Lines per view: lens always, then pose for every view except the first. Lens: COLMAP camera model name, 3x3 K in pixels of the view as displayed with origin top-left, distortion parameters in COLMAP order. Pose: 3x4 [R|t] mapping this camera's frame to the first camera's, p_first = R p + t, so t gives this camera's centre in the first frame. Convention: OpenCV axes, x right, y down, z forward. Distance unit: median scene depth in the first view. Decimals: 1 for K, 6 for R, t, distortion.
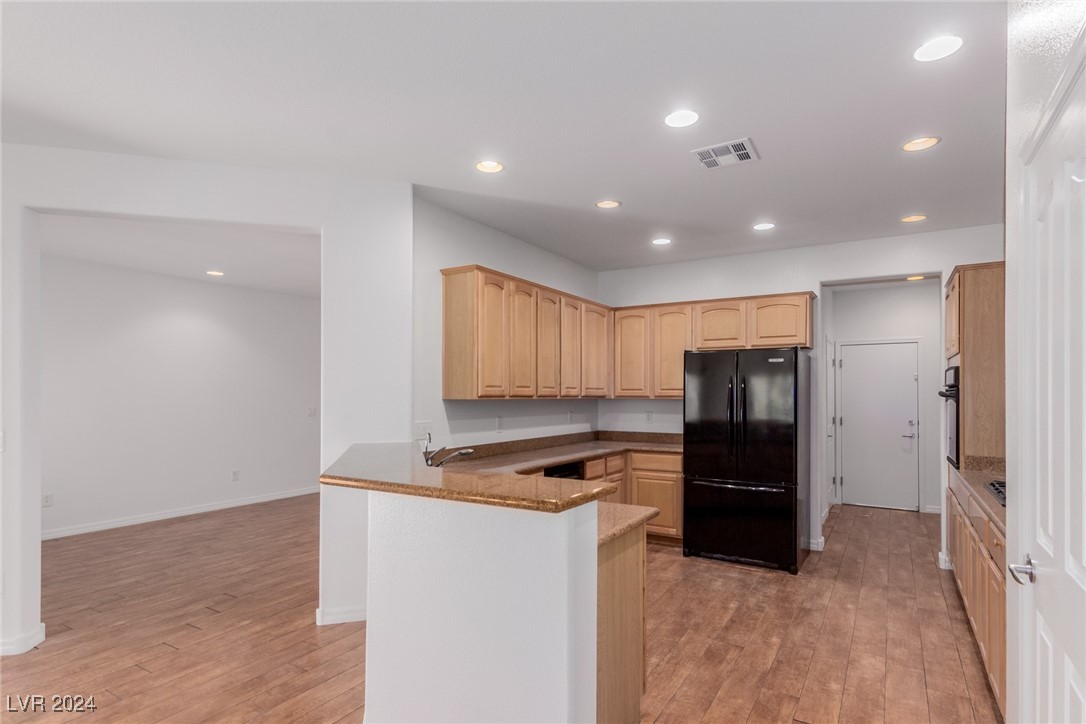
lens RADIAL K [[521.3, 0, 542.6], [0, 521.3, 393.3], [0, 0, 1]] dist [0.001799, -0.000039]
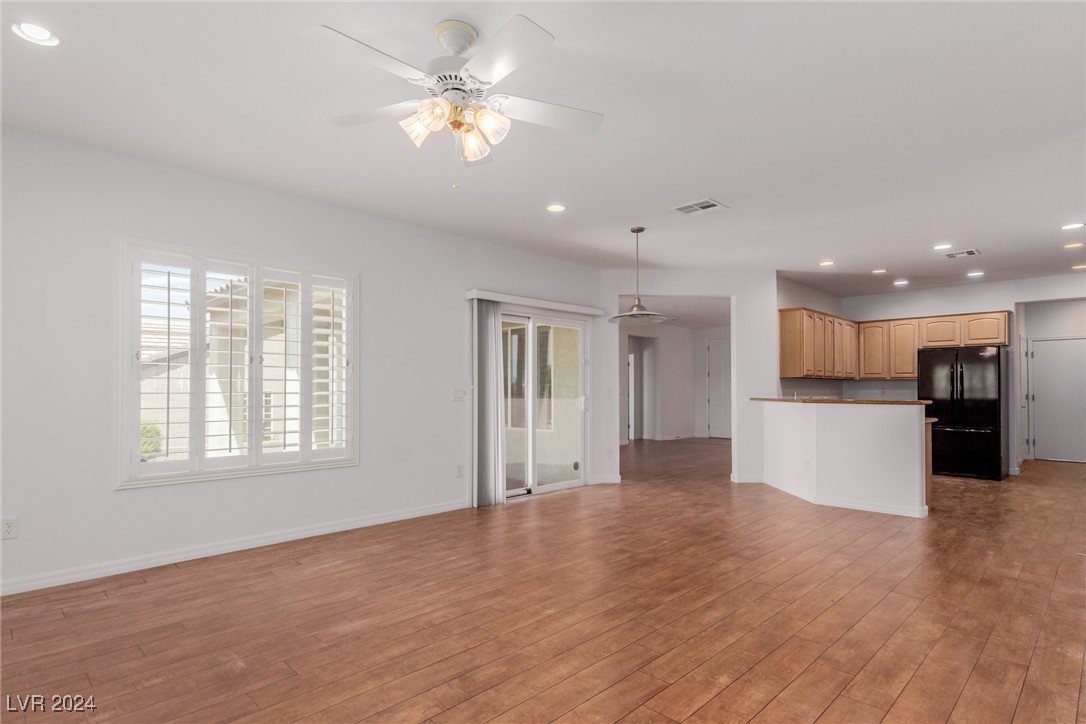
lens RADIAL K [[519.1, 0, 543.4], [0, 519.1, 385.3], [0, 0, 1]] dist [0.000514, -0.000182]
pose [[0.971131, -0.003575, -0.238520, -0.464487], [0.001867, 0.999971, -0.007386, 0.041342], [0.238539, 0.006727, 0.971110, -0.834641]]
